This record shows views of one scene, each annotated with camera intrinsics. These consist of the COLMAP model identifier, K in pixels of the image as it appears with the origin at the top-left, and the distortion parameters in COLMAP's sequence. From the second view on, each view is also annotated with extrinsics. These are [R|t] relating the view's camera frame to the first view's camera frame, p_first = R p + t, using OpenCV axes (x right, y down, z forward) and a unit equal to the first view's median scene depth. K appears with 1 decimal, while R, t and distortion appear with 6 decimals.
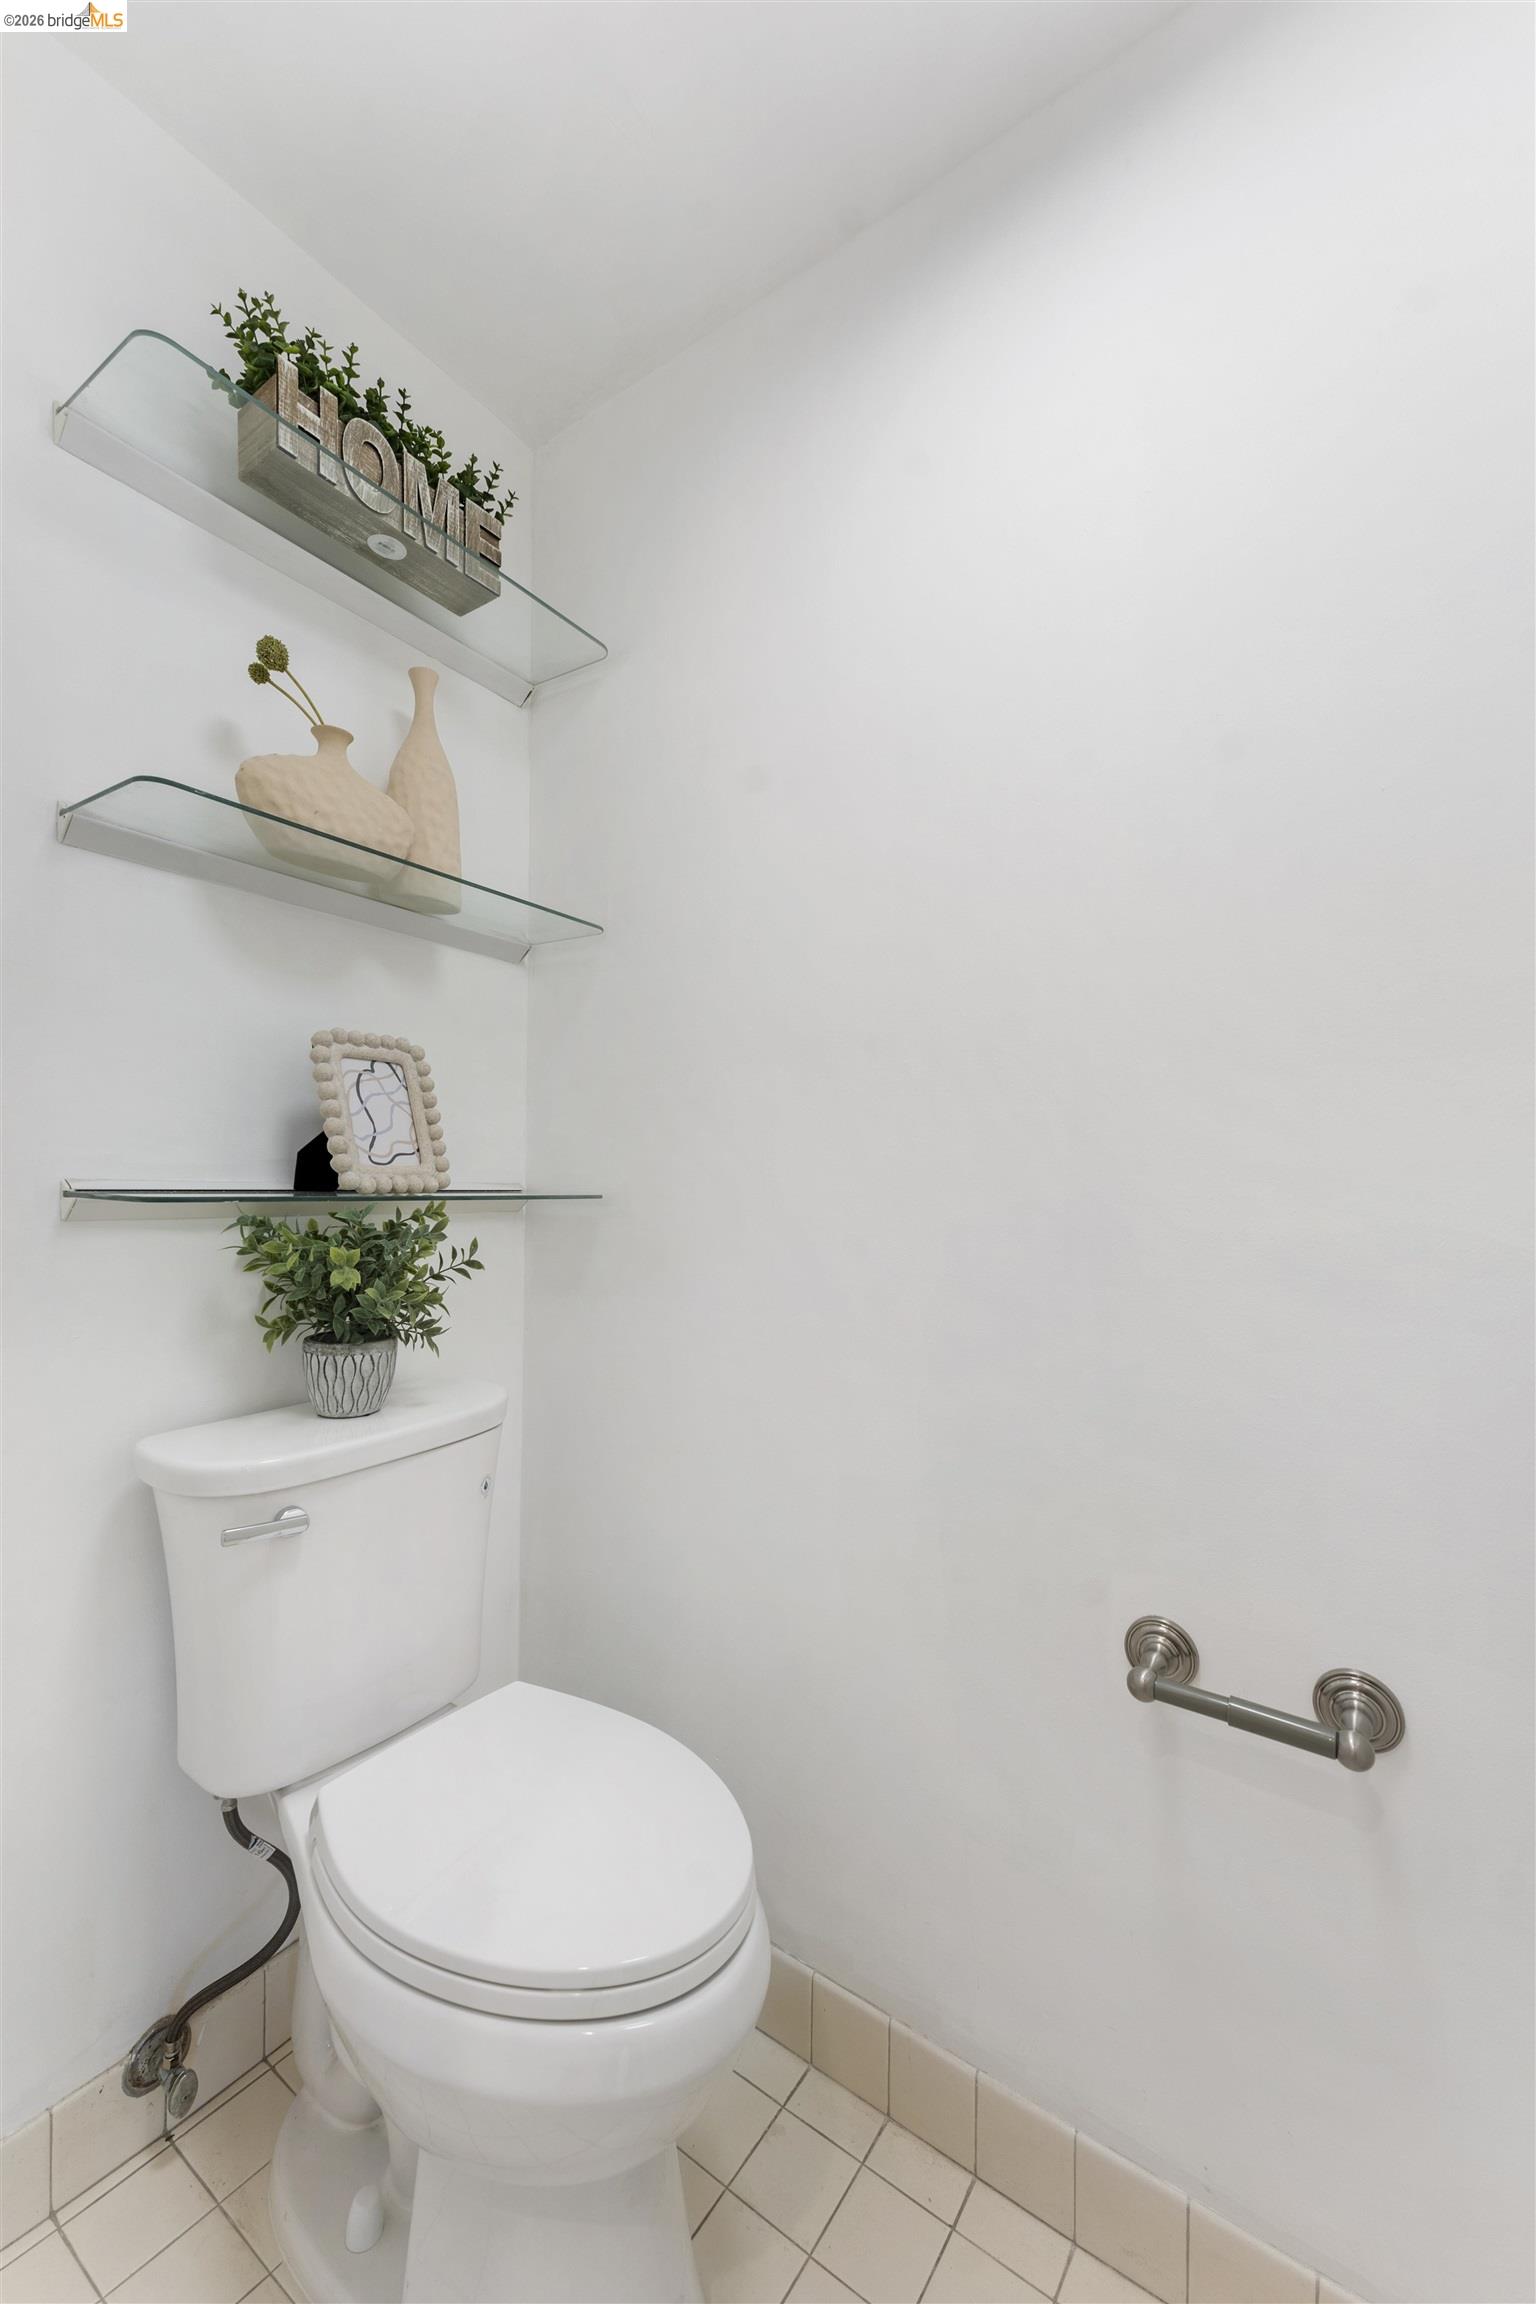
lens RADIAL K [[961.4, 0, 782.8], [0, 961.4, 1218.9], [0, 0, 1]] dist [0.033192, 0.000126]
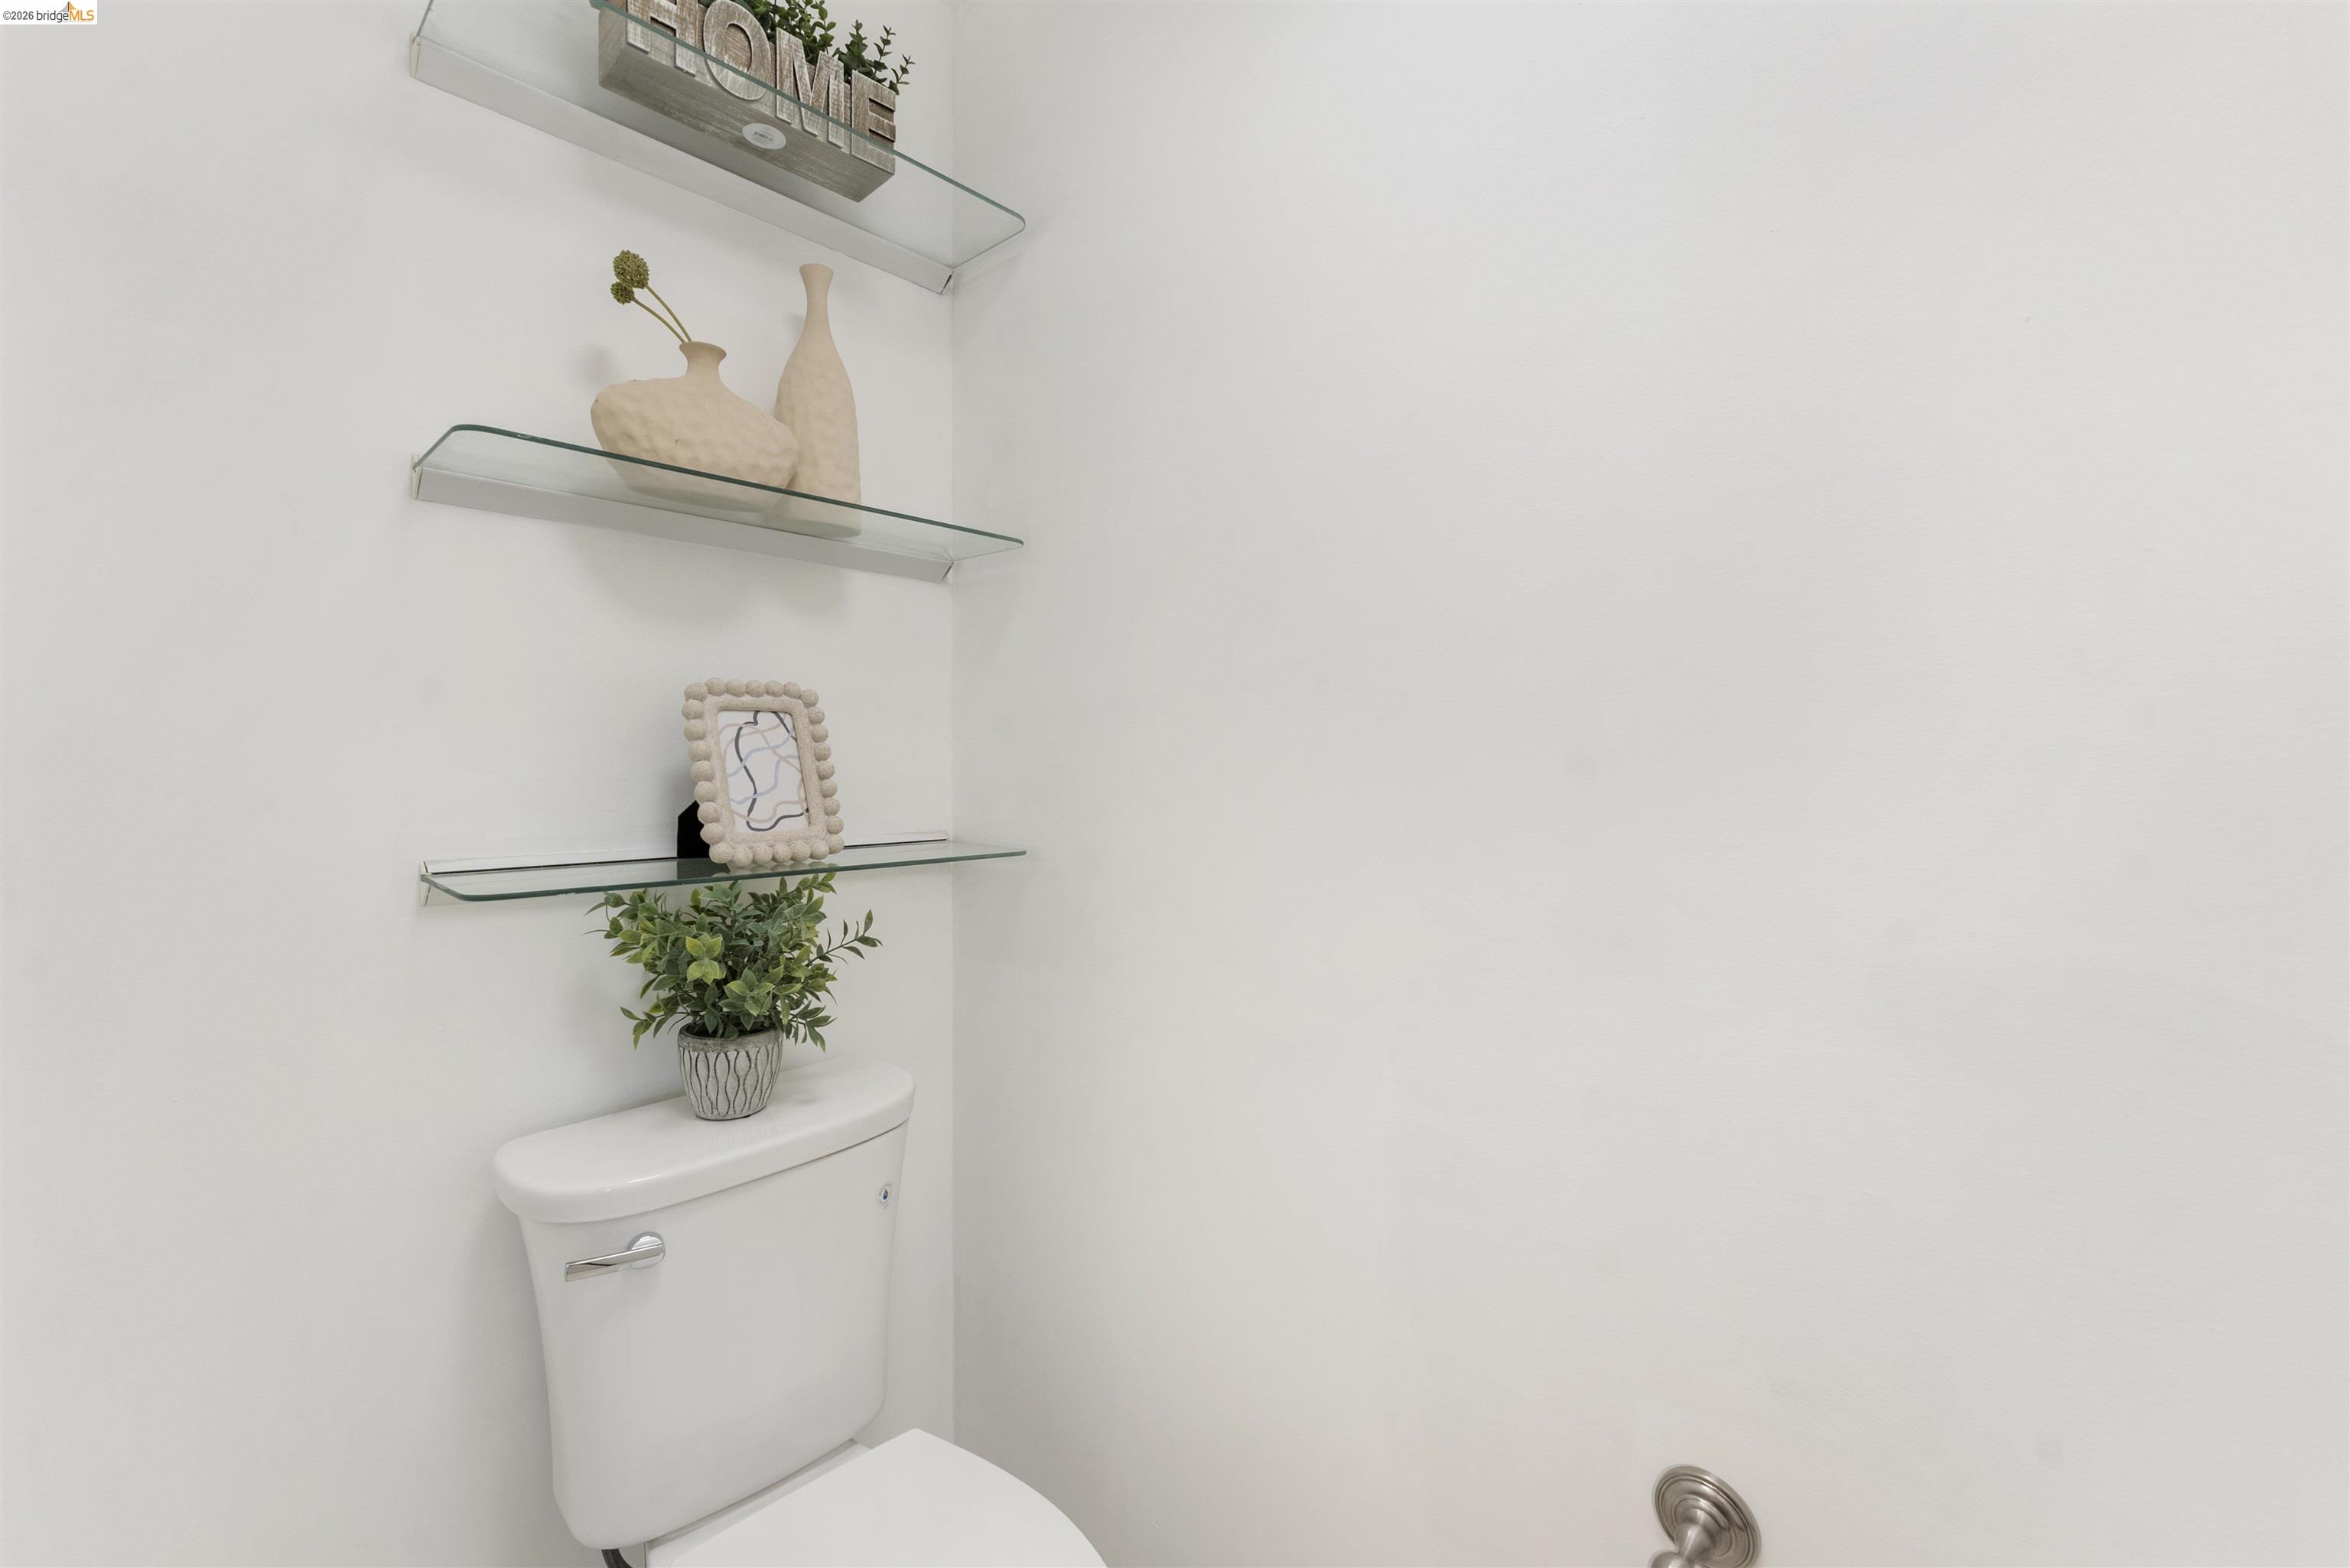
lens RADIAL K [[1003.8, 0, 1172.6], [0, 1003.8, 791.2], [0, 0, 1]] dist [-0.001240, -0.000424]
pose [[0.986210, -0.004681, -0.165432, 0.105933], [0.005335, 0.999980, 0.003514, -0.095116], [0.165413, -0.004348, 0.986215, 0.166259]]
